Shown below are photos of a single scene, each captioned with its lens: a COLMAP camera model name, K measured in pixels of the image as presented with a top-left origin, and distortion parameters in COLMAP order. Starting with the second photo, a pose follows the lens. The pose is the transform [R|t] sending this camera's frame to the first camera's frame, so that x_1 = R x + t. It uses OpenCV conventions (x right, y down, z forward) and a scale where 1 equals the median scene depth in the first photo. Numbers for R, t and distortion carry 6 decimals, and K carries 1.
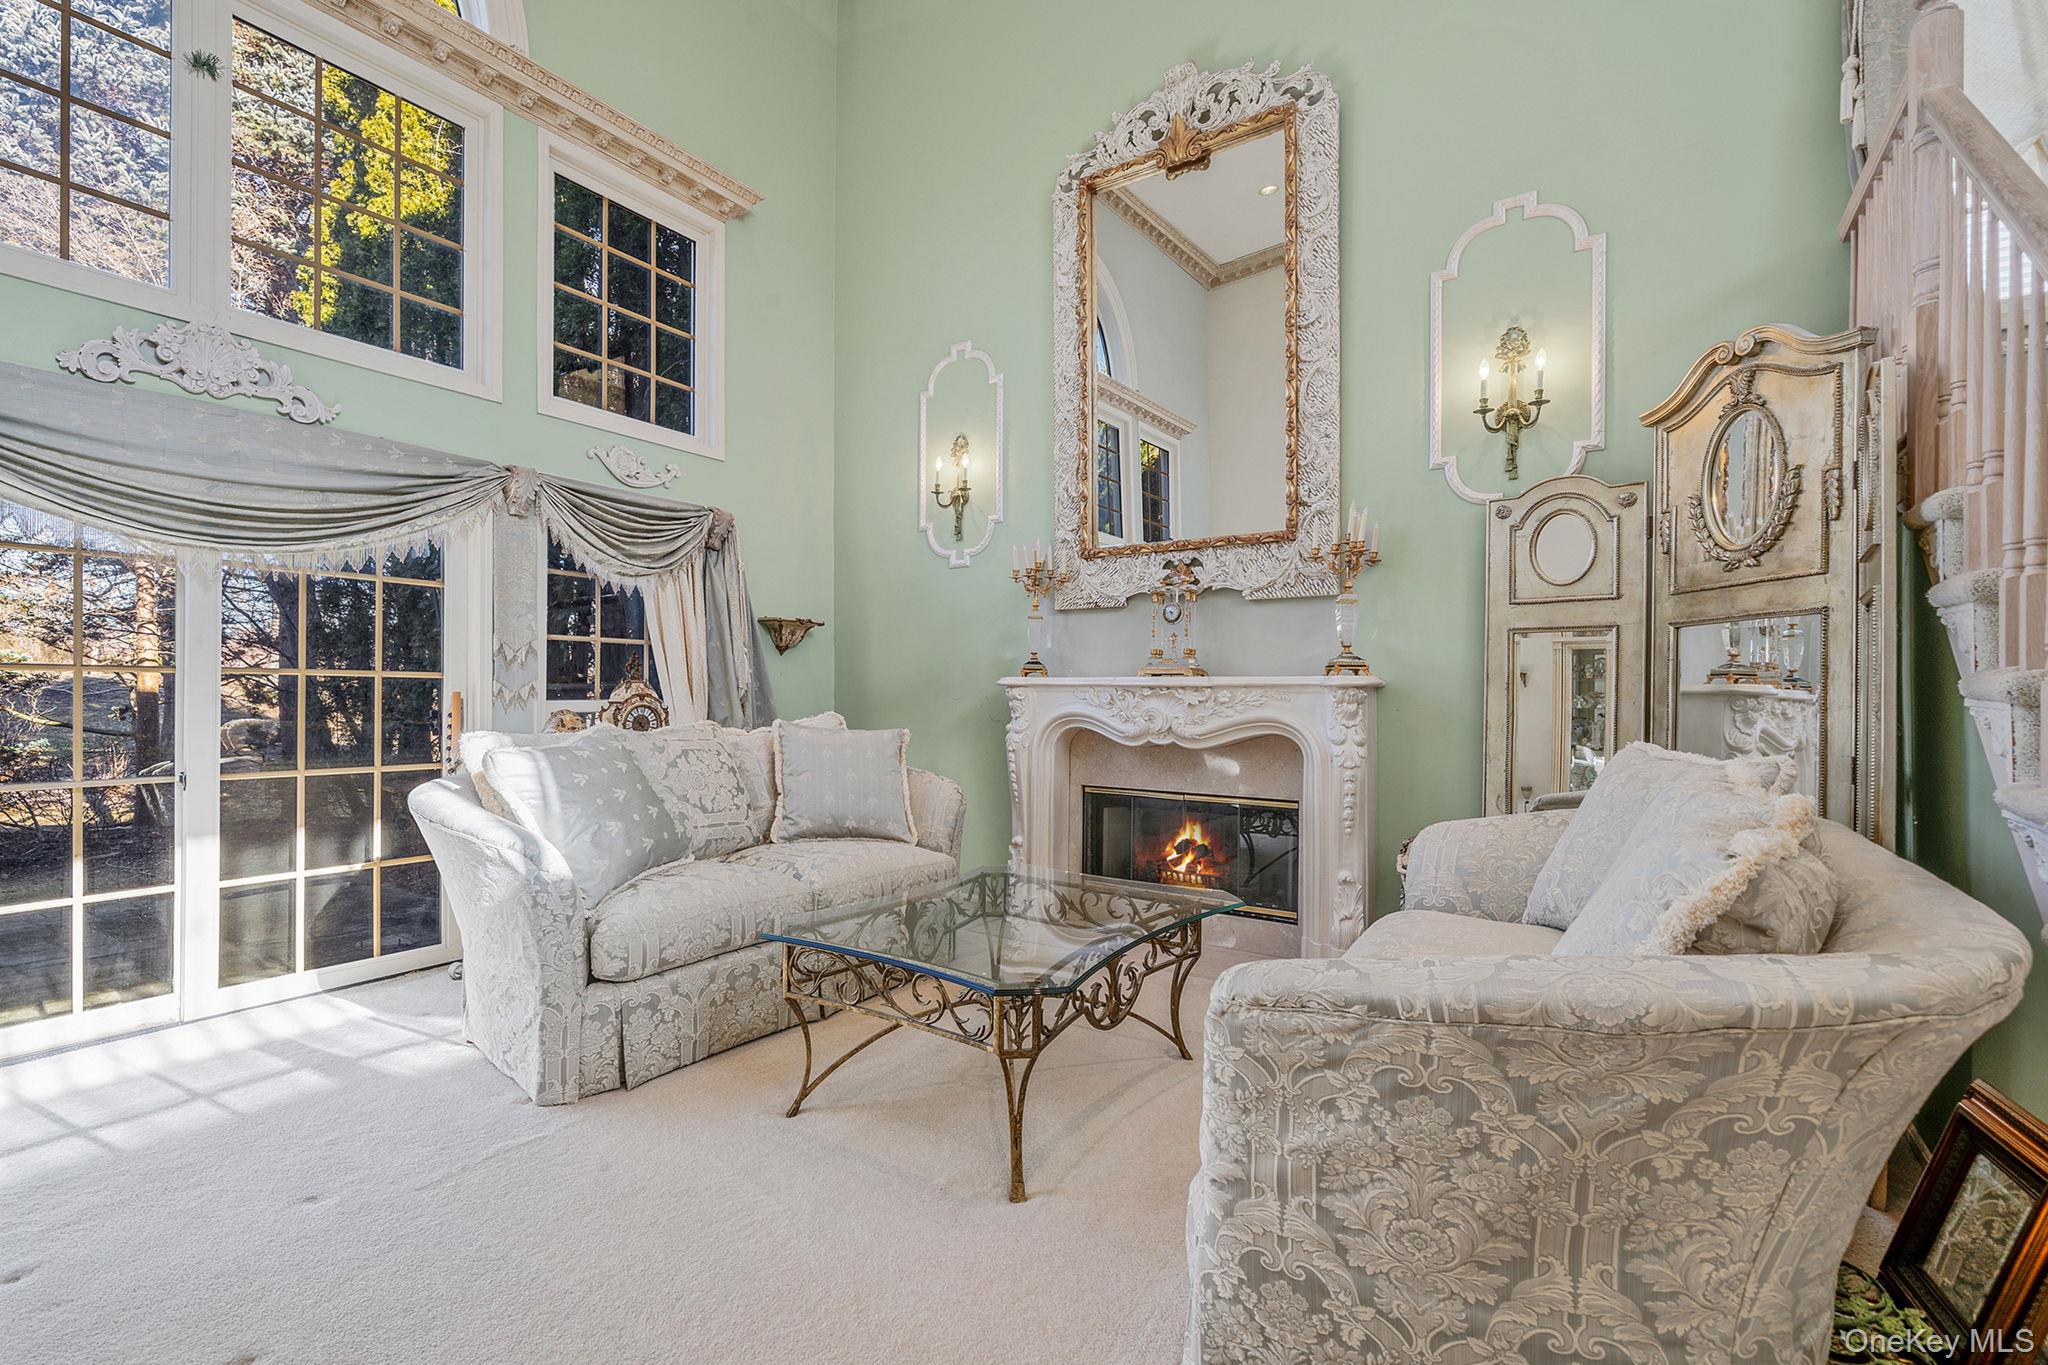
lens RADIAL K [[914.8, 0, 983.5], [0, 914.8, 694.9], [0, 0, 1]] dist [-0.000243, 0.000482]
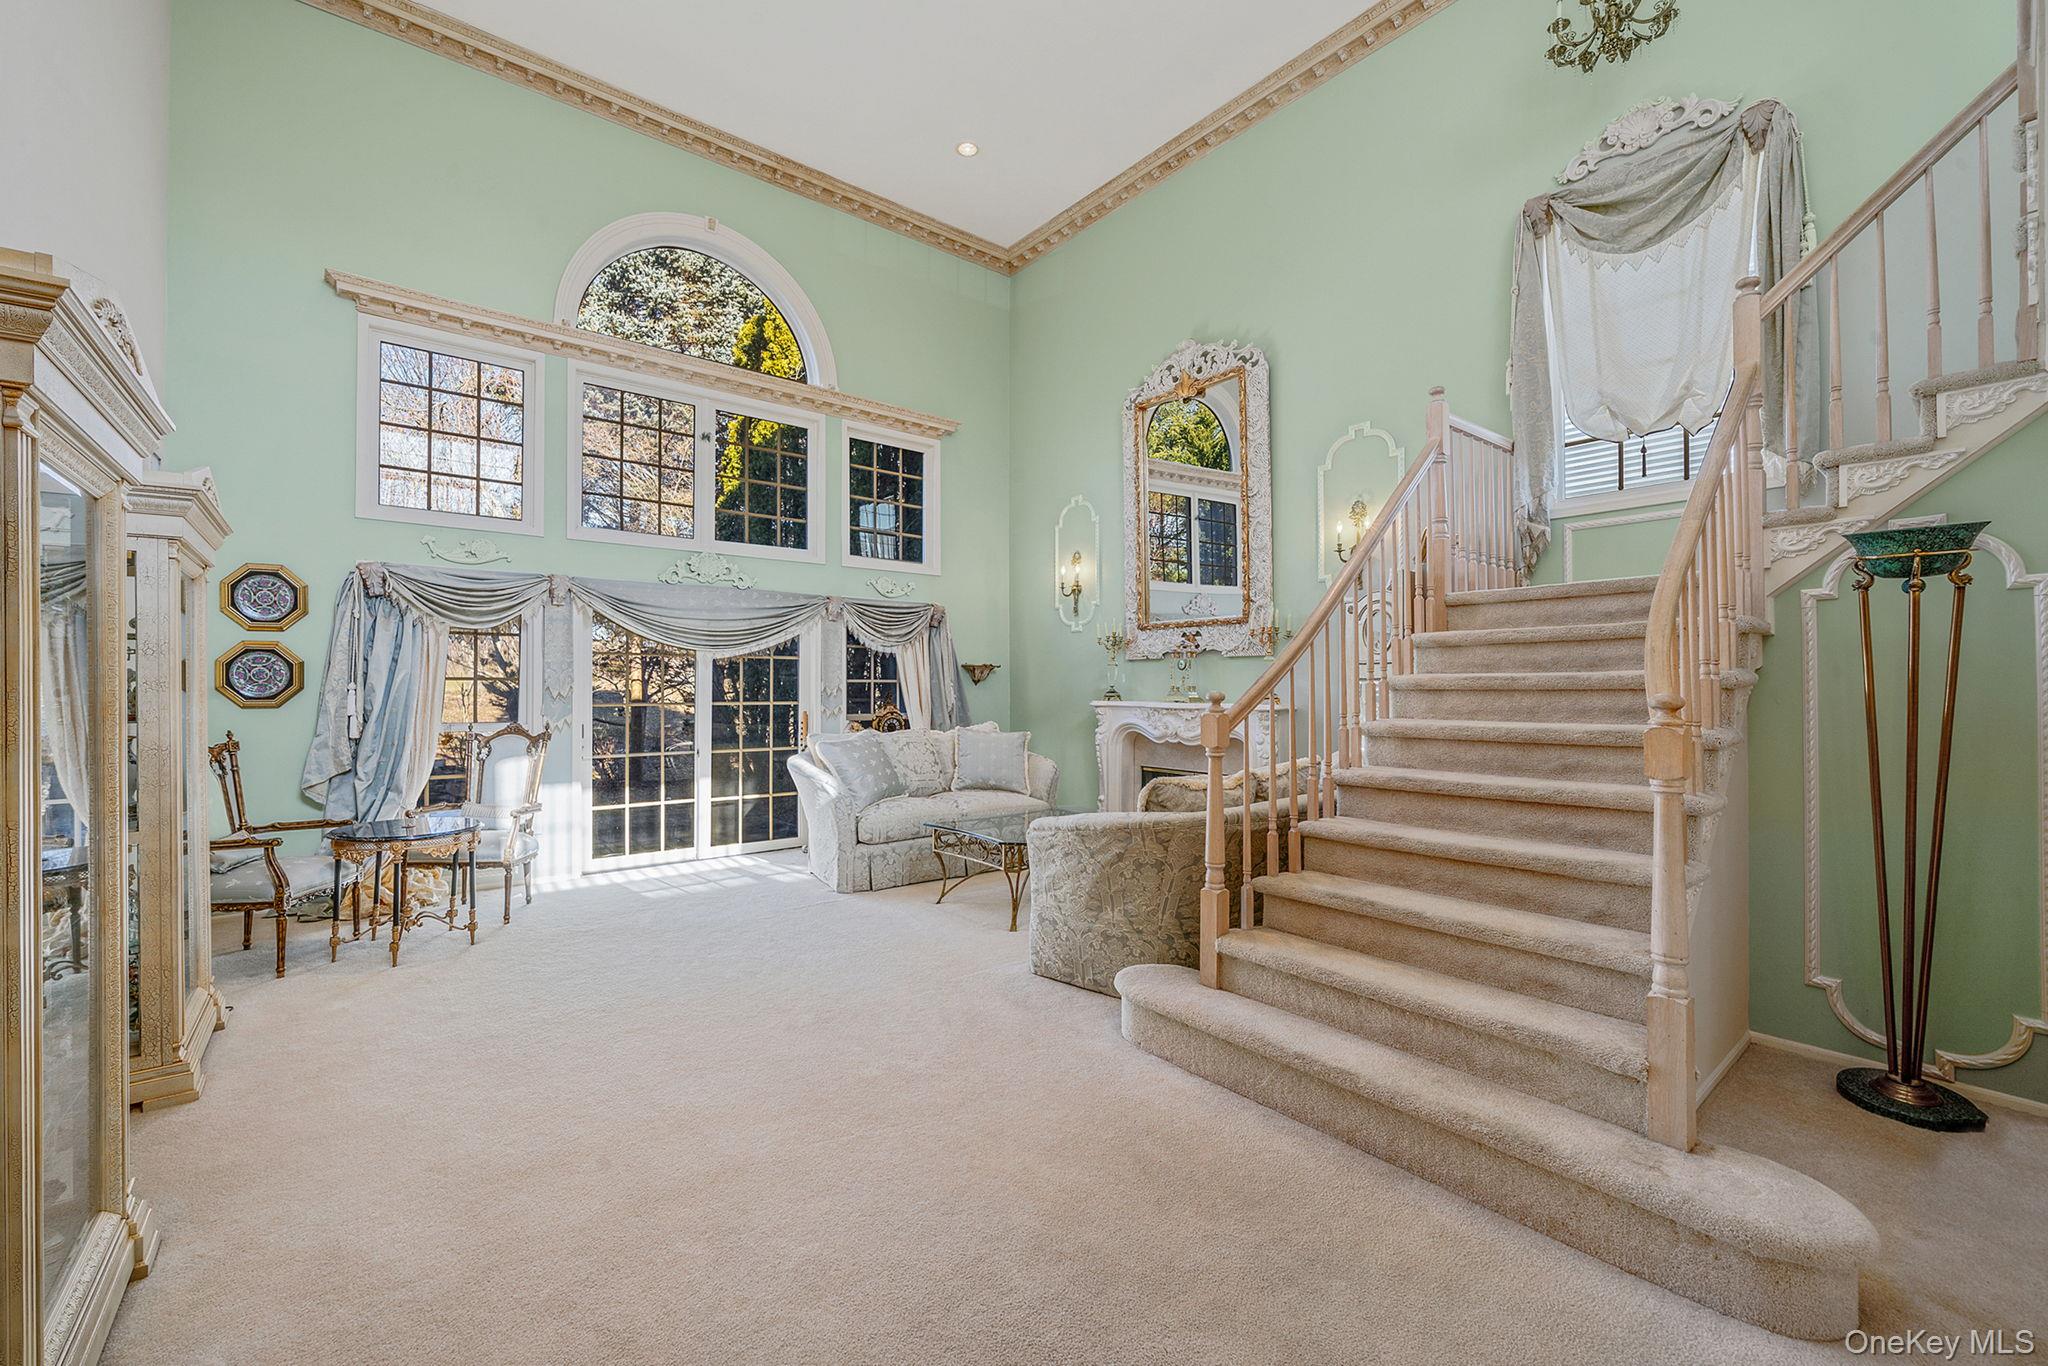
lens RADIAL K [[816.5, 0, 986.9], [0, 816.5, 682.5], [0, 0, 1]] dist [-0.001205, -0.000061]
pose [[0.955814, -0.006308, -0.293904, 0.325444], [0.003939, 0.999955, -0.008652, -0.048162], [0.293945, 0.007112, 0.955796, -0.582923]]
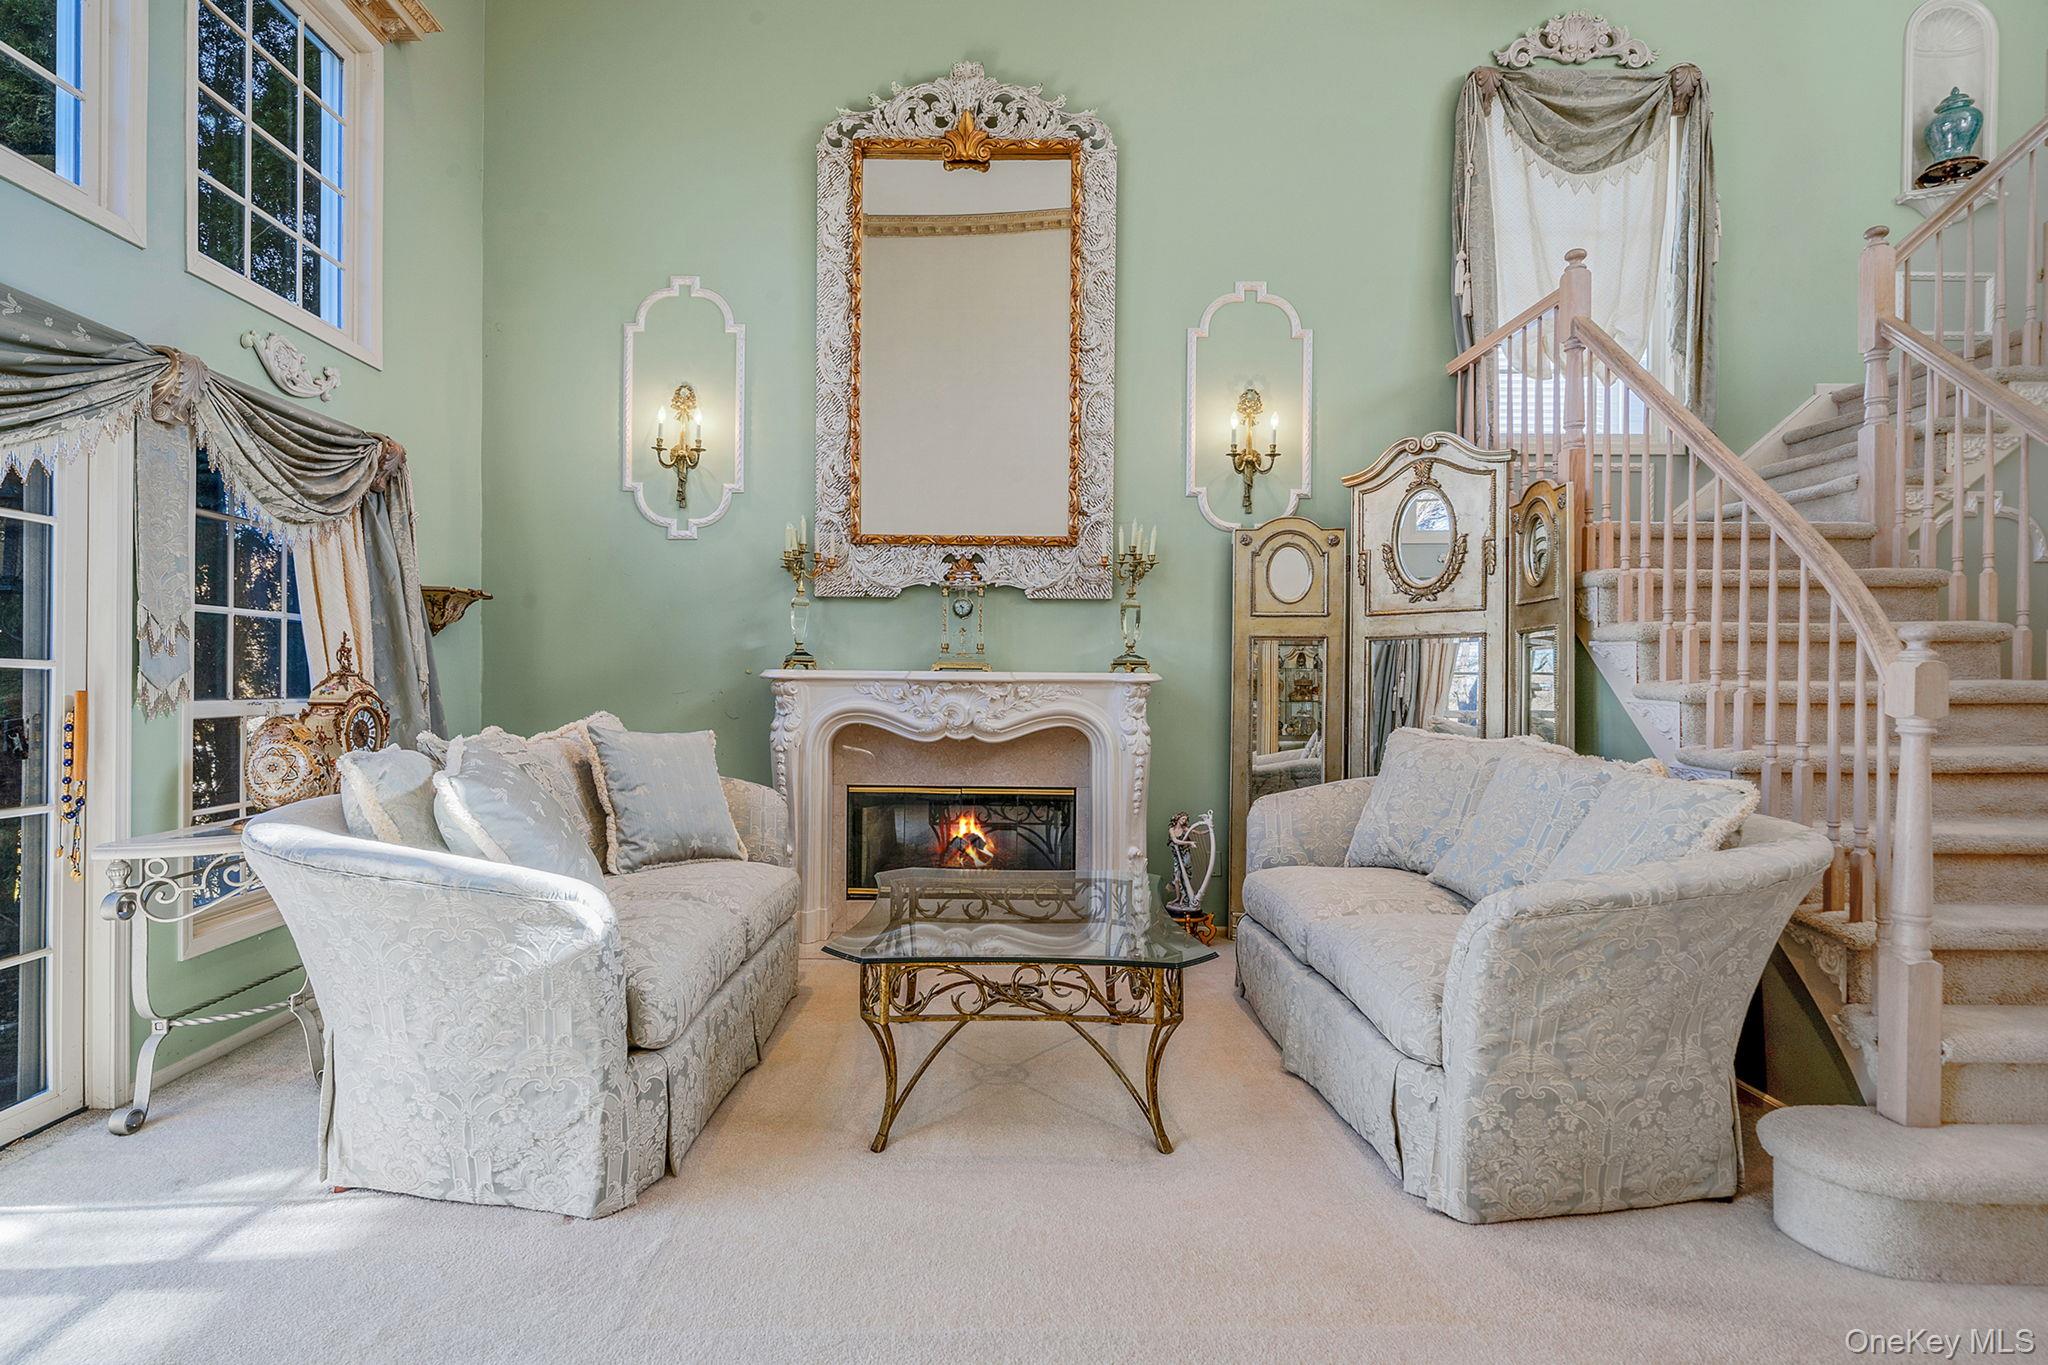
lens RADIAL K [[1061.2, 0, 974.5], [0, 1061.2, 681.7], [0, 0, 1]] dist [0.000964, 0.001053]
pose [[0.823086, -0.000239, 0.567917, -0.474279], [-0.002560, 0.999988, 0.004131, -0.014246], [-0.567912, -0.004854, 0.823075, 0.036432]]
